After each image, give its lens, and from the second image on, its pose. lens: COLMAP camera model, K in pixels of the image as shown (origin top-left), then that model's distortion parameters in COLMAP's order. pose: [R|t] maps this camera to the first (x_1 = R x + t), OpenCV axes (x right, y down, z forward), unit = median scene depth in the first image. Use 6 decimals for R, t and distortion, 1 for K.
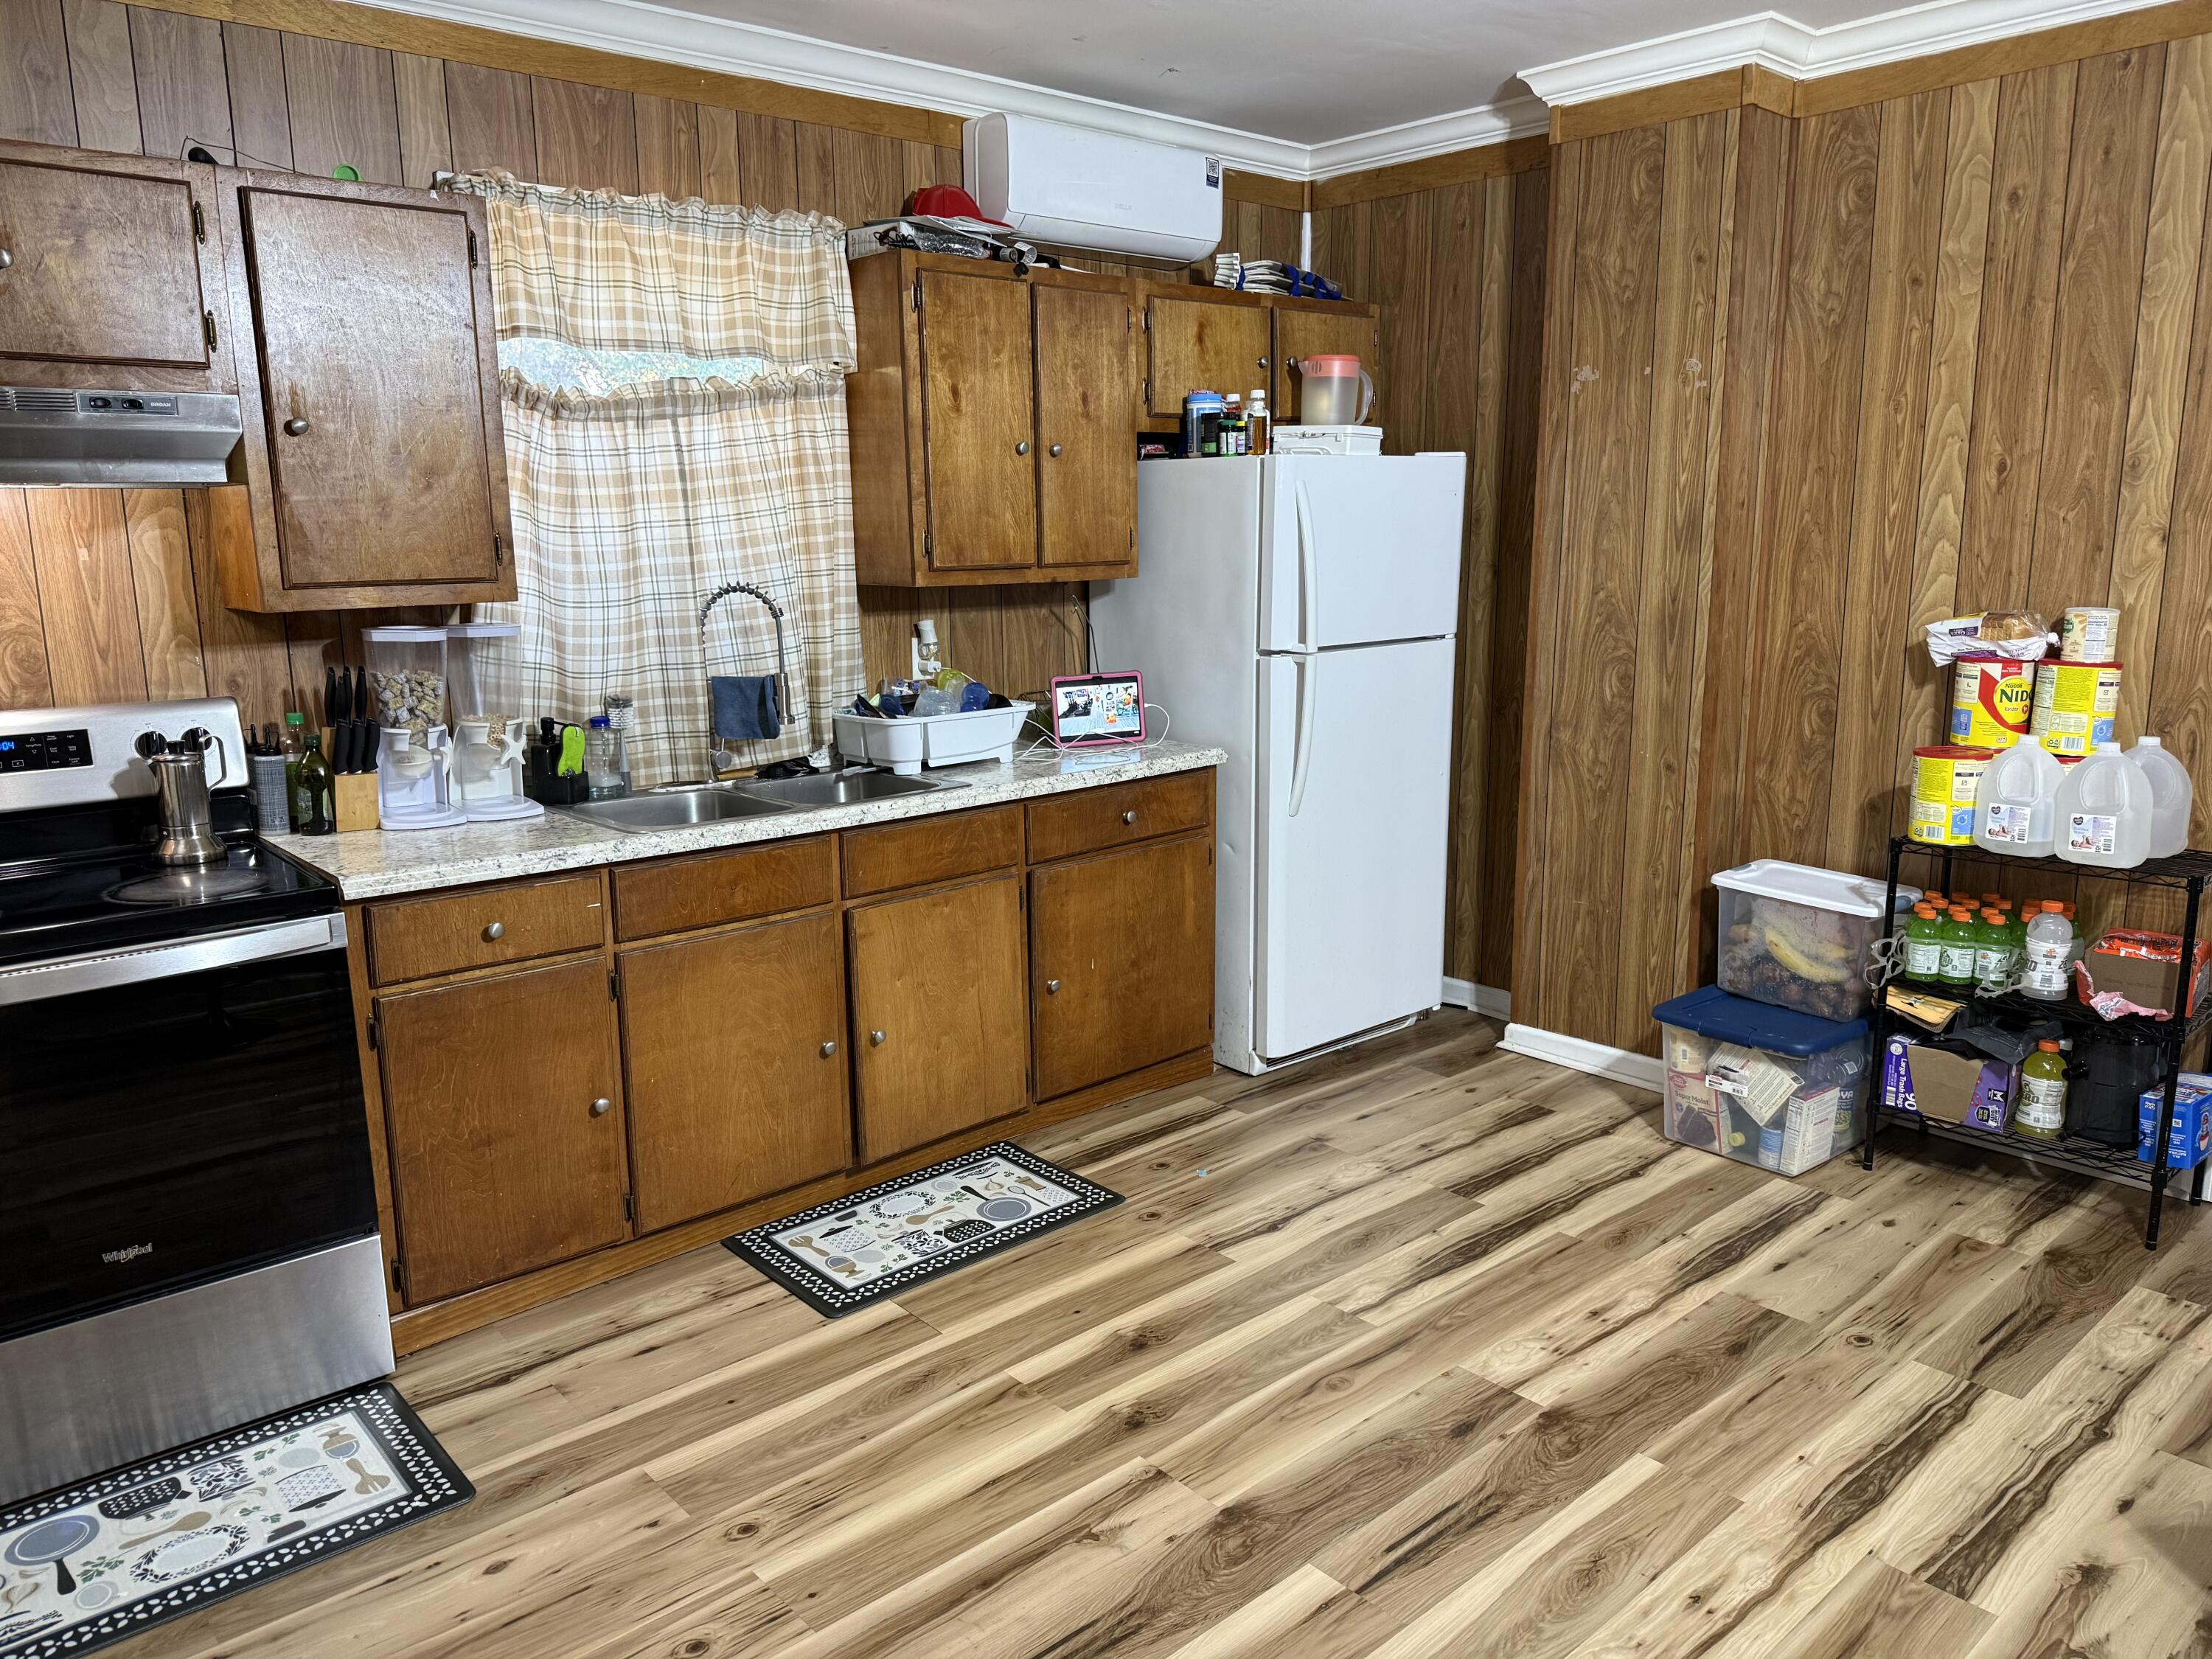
lens RADIAL K [[1548.1, 0, 1093.1], [0, 1548.1, 830.2], [0, 0, 1]] dist [0.008678, -0.003759]
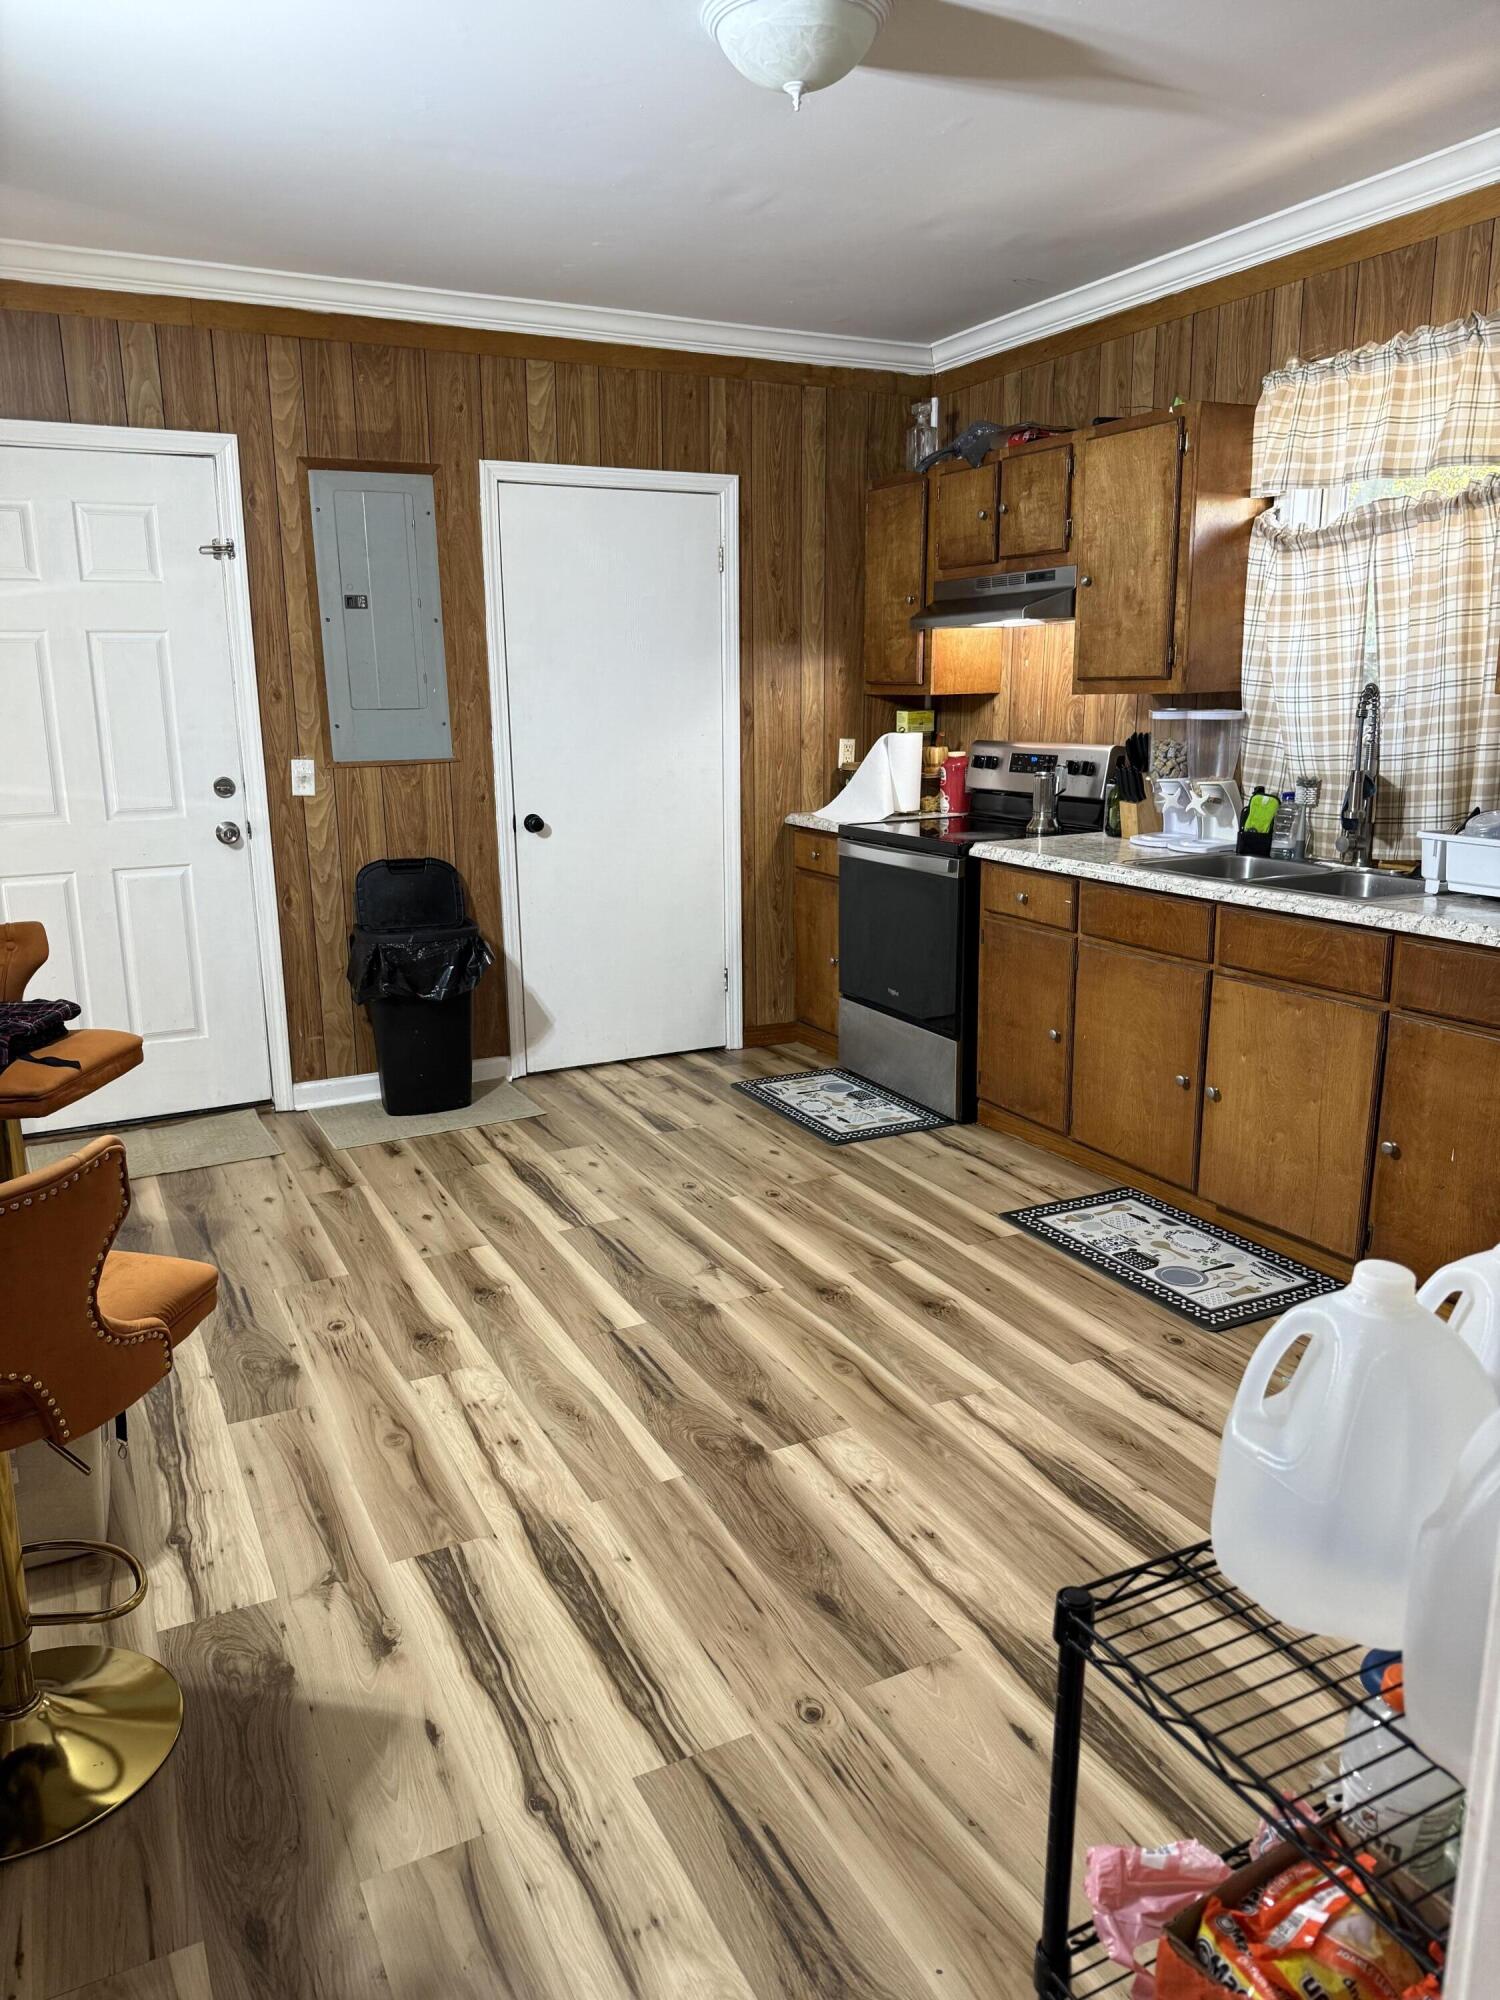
lens RADIAL K [[1399.7, 0, 742.1], [0, 1399.7, 997.8], [0, 0, 1]] dist [0.008678, -0.003759]
pose [[-0.242481, 0.232733, -0.941827, 1.057370], [-0.188297, 0.941048, 0.281020, -0.182004], [0.951707, 0.245486, -0.184364, 1.002865]]
